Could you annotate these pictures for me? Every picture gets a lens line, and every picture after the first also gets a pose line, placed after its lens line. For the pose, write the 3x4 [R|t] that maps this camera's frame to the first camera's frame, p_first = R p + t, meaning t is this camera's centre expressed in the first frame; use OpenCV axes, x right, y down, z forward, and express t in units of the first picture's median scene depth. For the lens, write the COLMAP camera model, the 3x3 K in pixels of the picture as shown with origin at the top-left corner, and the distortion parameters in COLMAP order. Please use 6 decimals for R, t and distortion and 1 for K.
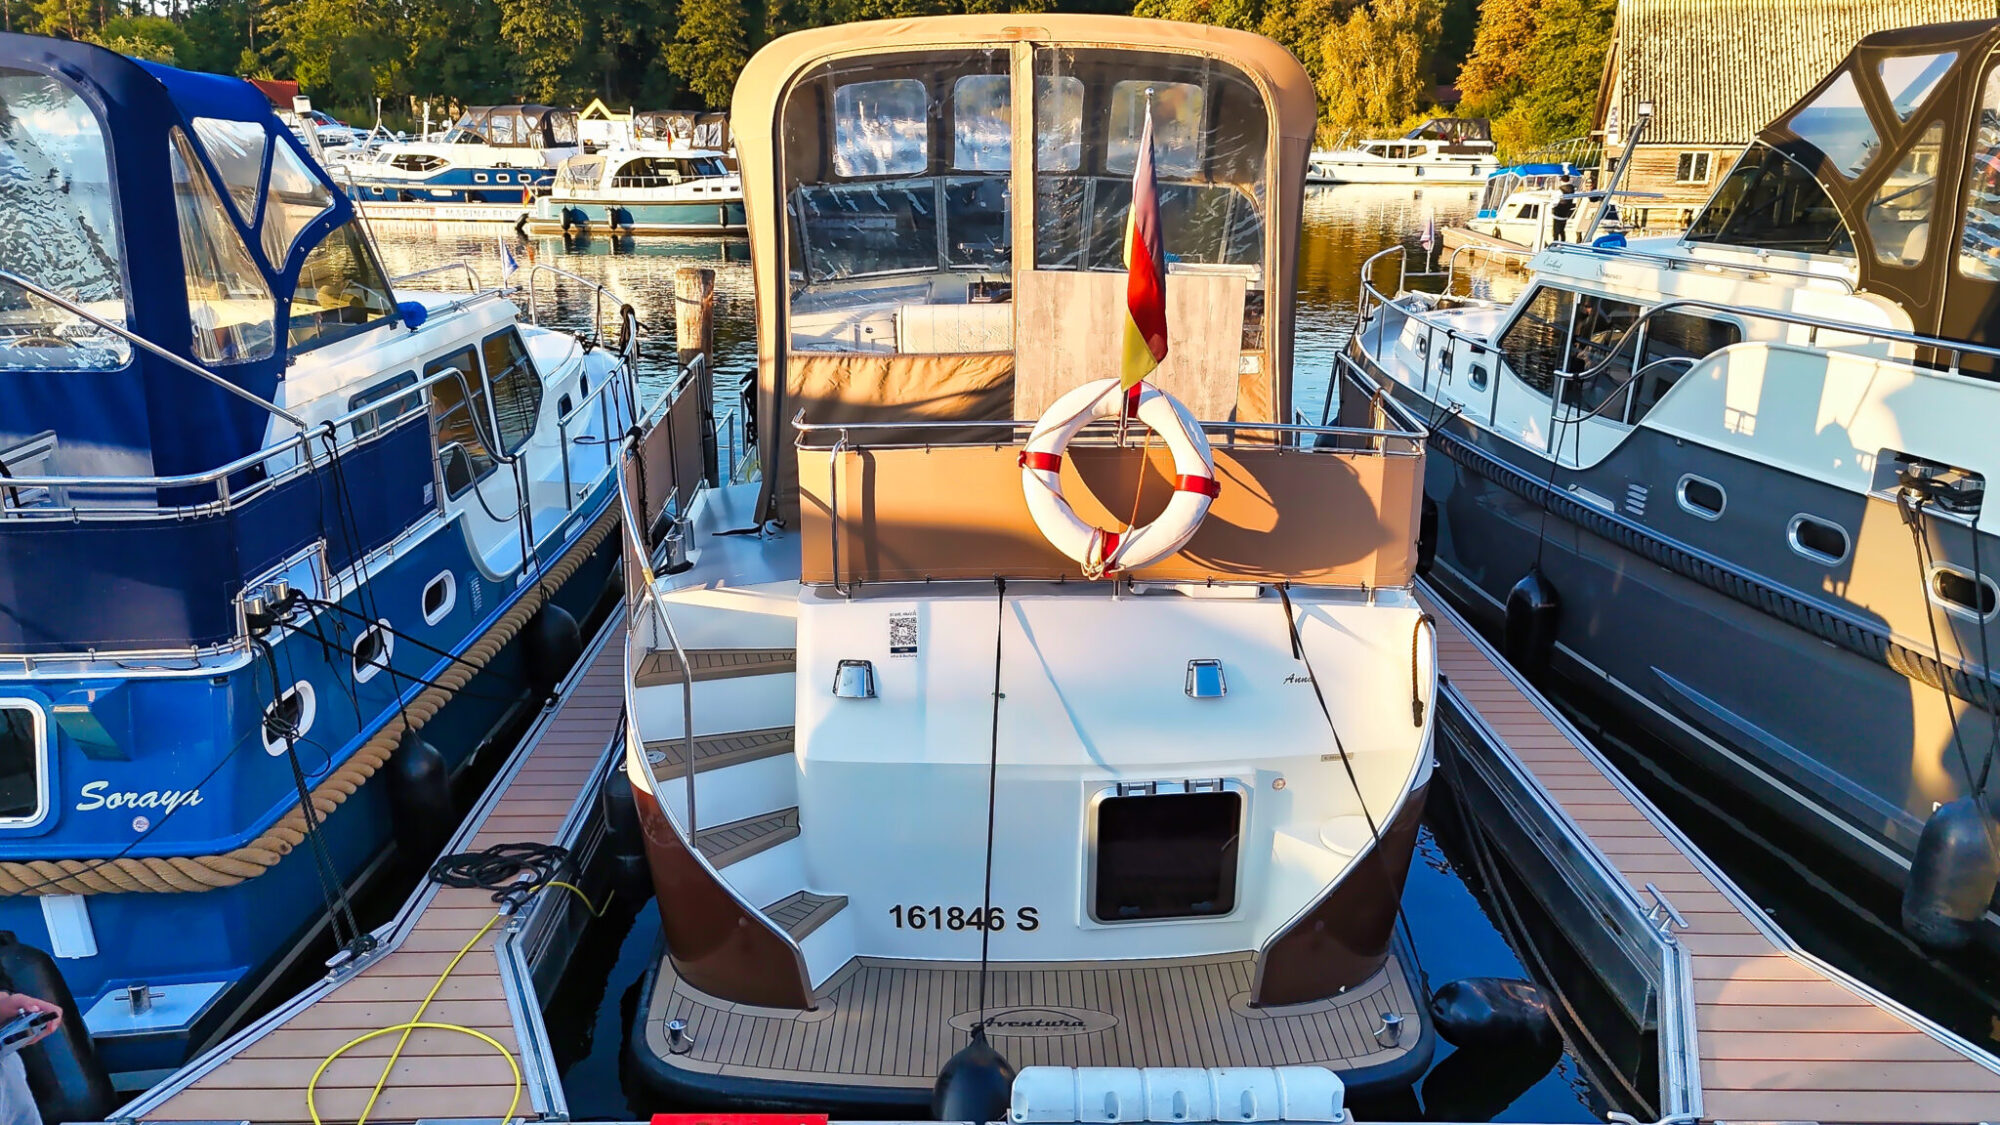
lens RADIAL K [[1429.1, 0, 992.4], [0, 1429.1, 566.4], [0, 0, 1]] dist [0.048848, -0.030348]
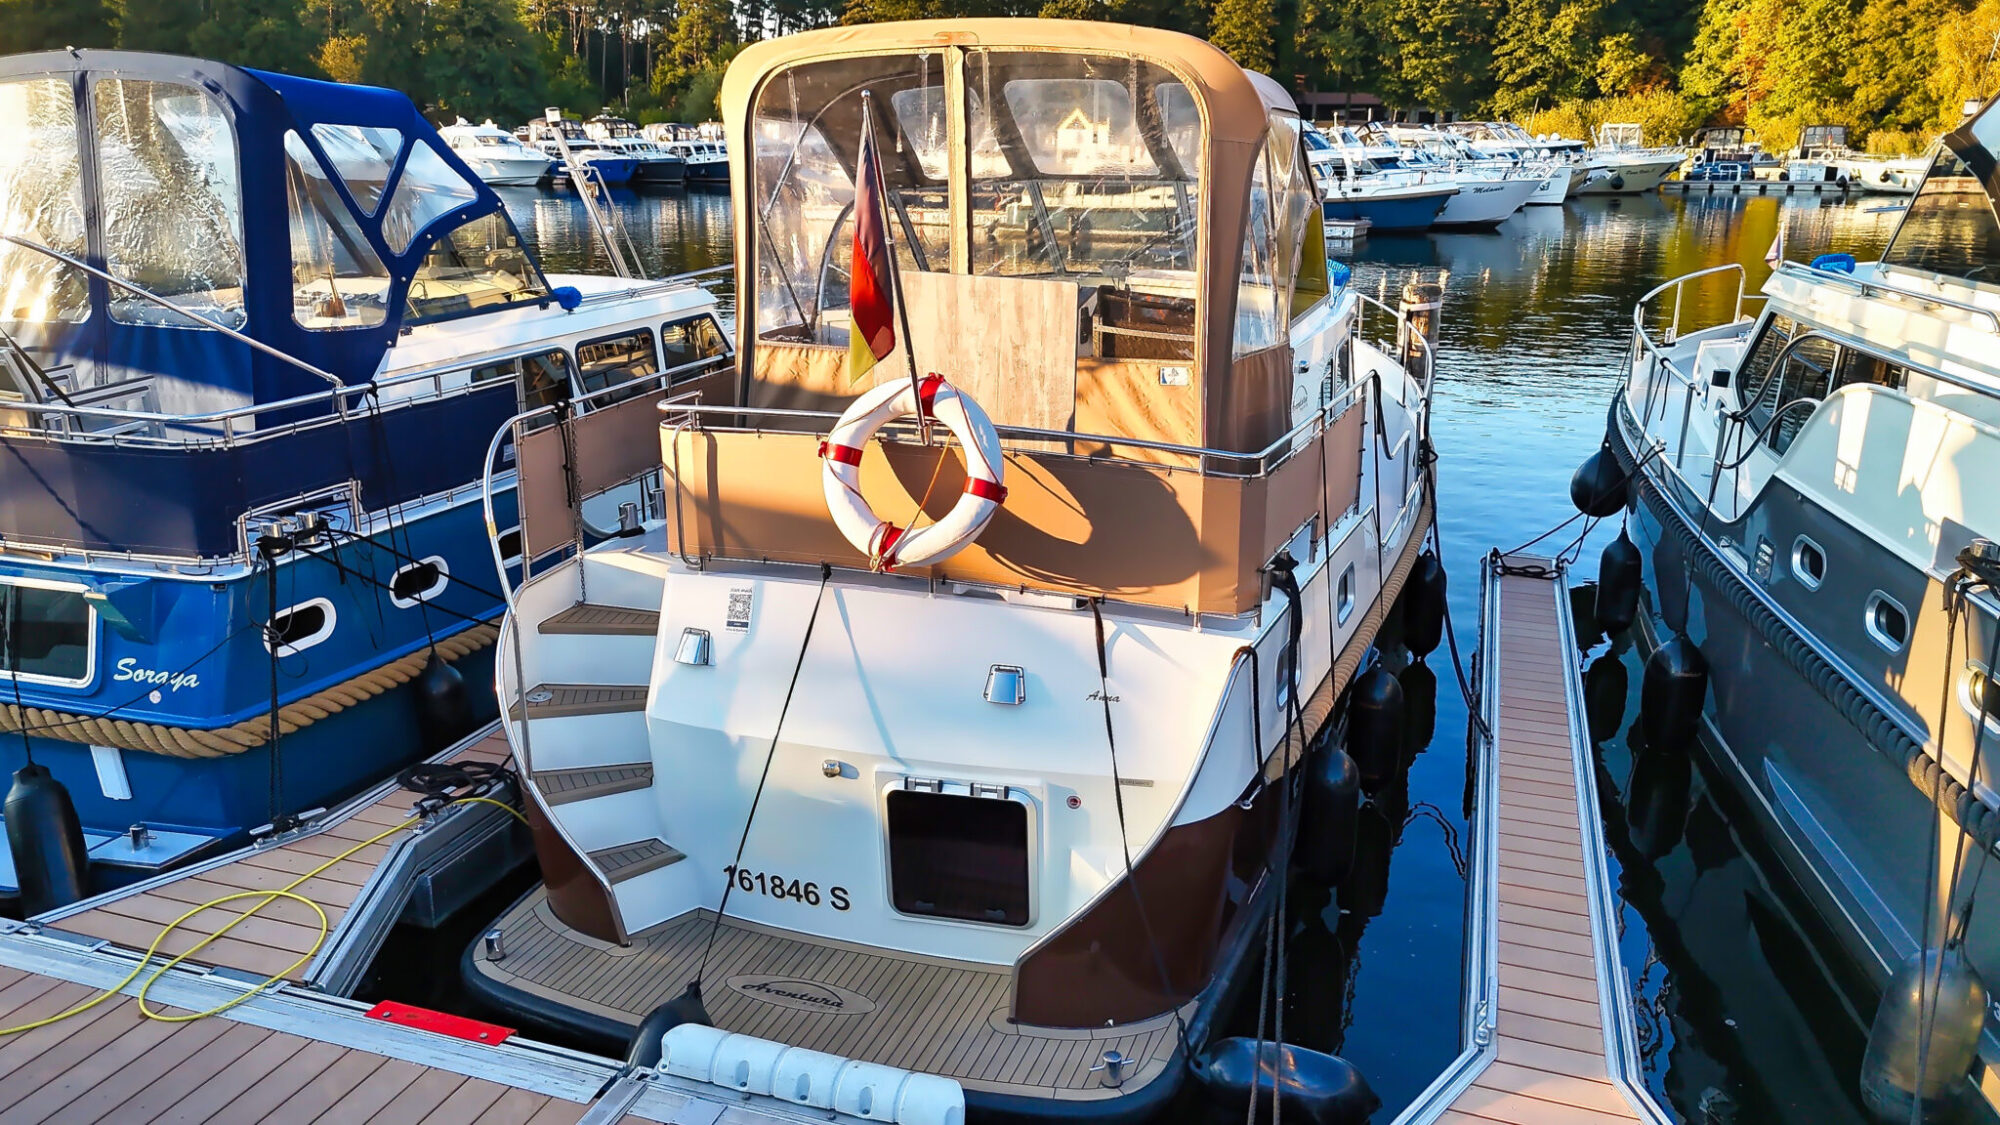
lens RADIAL K [[1429.1, 0, 1002.2], [0, 1429.1, 563.7], [0, 0, 1]] dist [0.048848, -0.030348]
pose [[0.944106, 0.093708, -0.316041, 0.443709], [-0.095971, 0.995348, 0.008435, -0.013094], [0.315361, 0.022367, 0.948708, 0.057375]]
